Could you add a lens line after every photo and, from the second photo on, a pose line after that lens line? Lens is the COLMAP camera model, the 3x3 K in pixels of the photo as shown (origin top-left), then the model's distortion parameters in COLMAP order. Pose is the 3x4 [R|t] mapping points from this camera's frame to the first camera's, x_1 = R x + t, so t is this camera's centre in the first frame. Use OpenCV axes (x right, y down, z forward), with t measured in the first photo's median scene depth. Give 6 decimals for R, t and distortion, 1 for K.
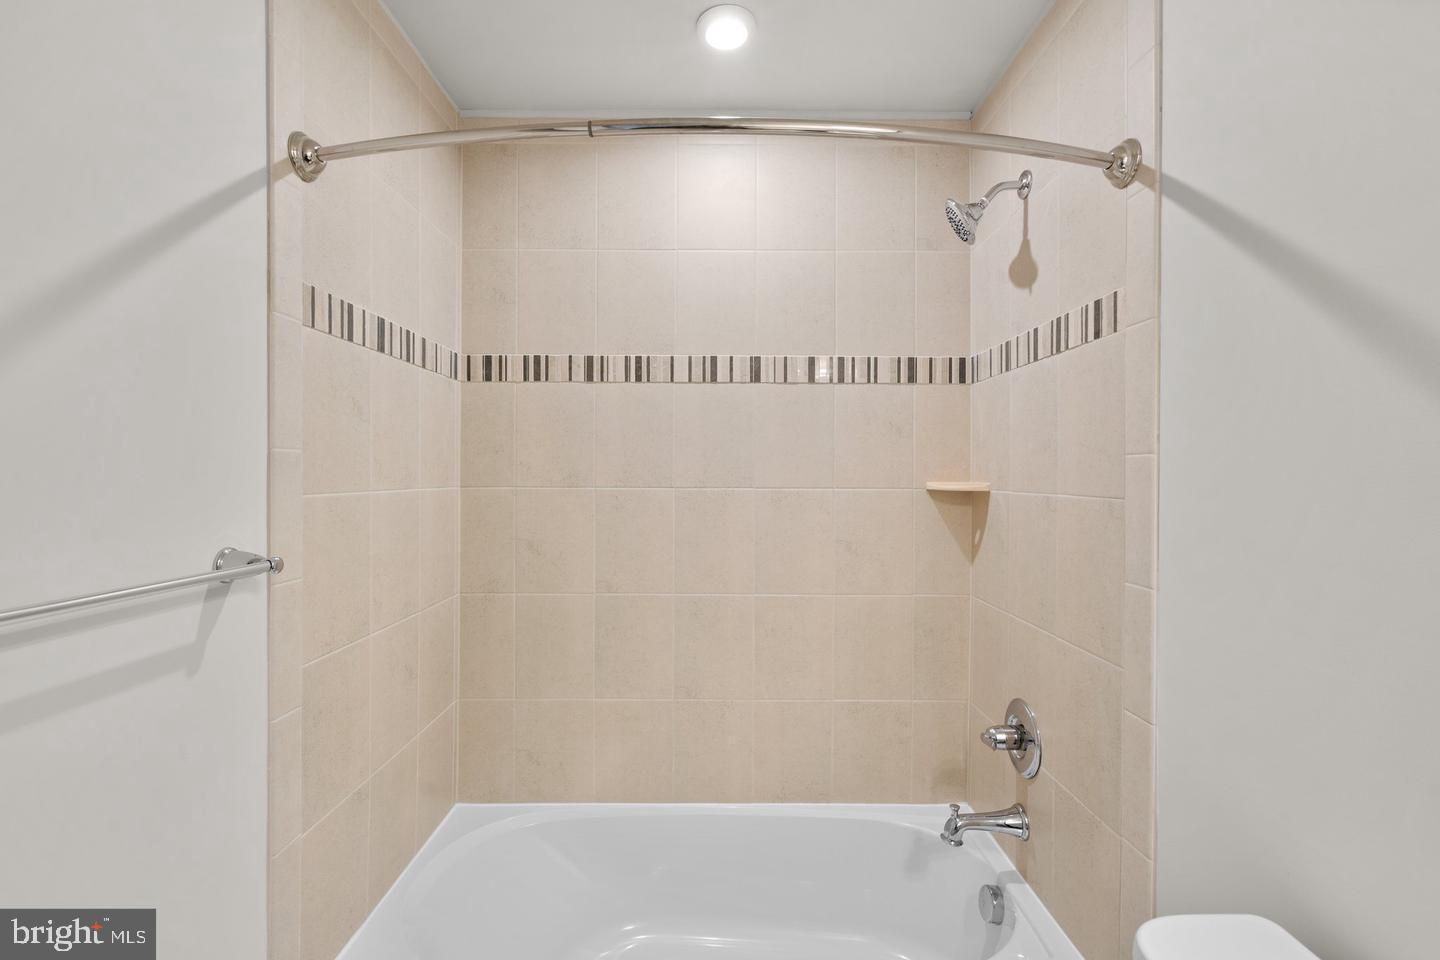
lens RADIAL K [[652.5, 0, 715.3], [0, 652.5, 479.8], [0, 0, 1]] dist [-0.006008, 0.002263]
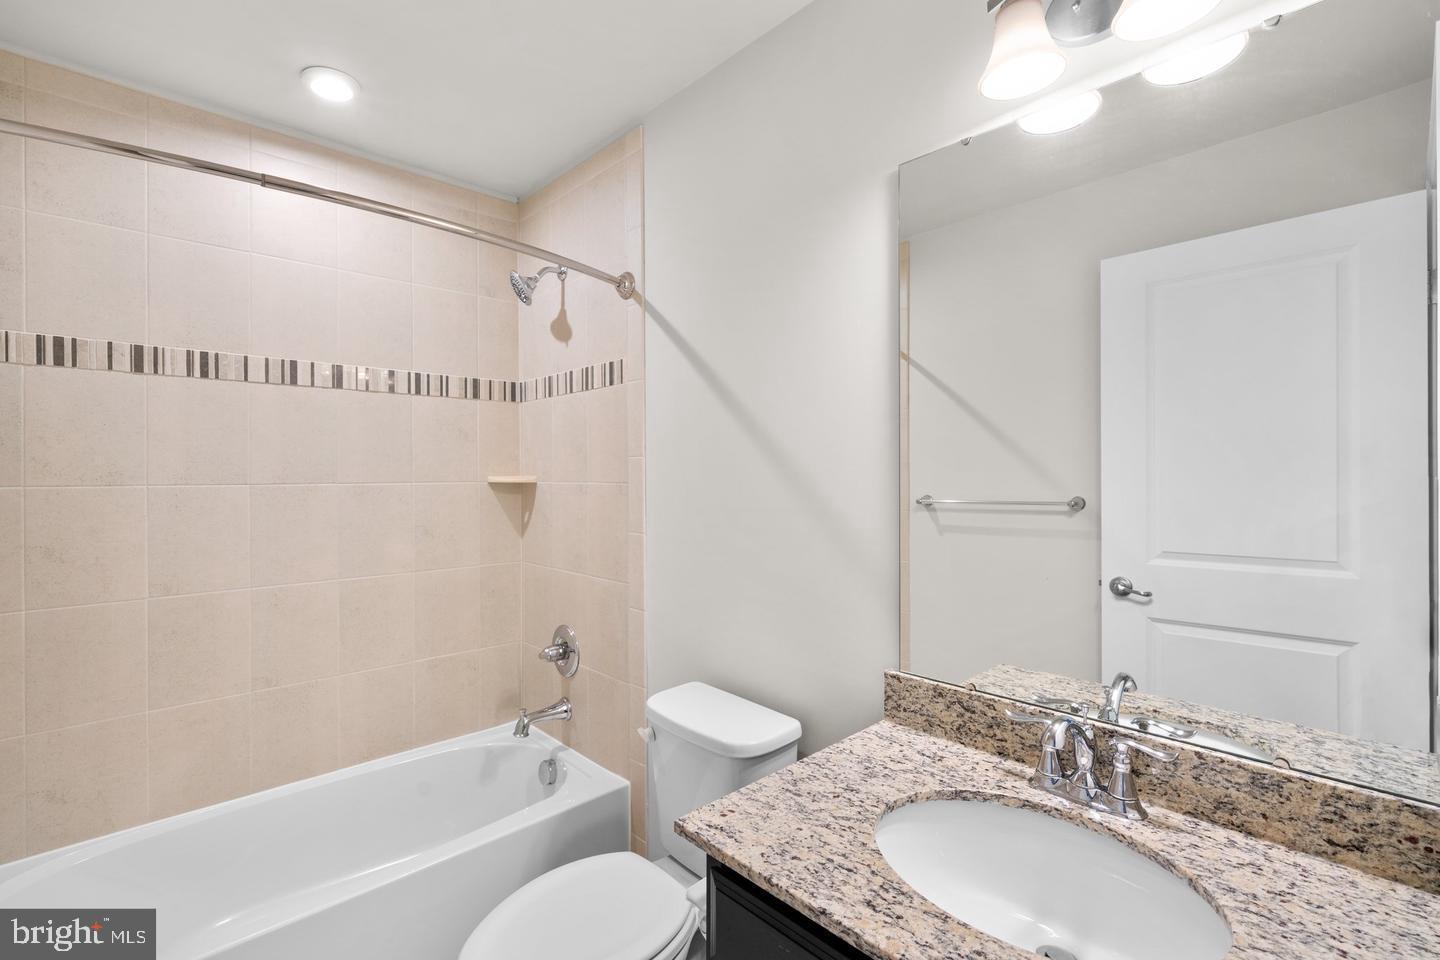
lens RADIAL K [[652.5, 0, 718.0], [0, 652.5, 477.7], [0, 0, 1]] dist [-0.006008, 0.002263]
pose [[0.731580, -0.010092, 0.681681, -0.262974], [0.013706, 0.999906, 0.000095, 0.013817], [-0.681618, 0.009274, 0.731650, -0.295060]]
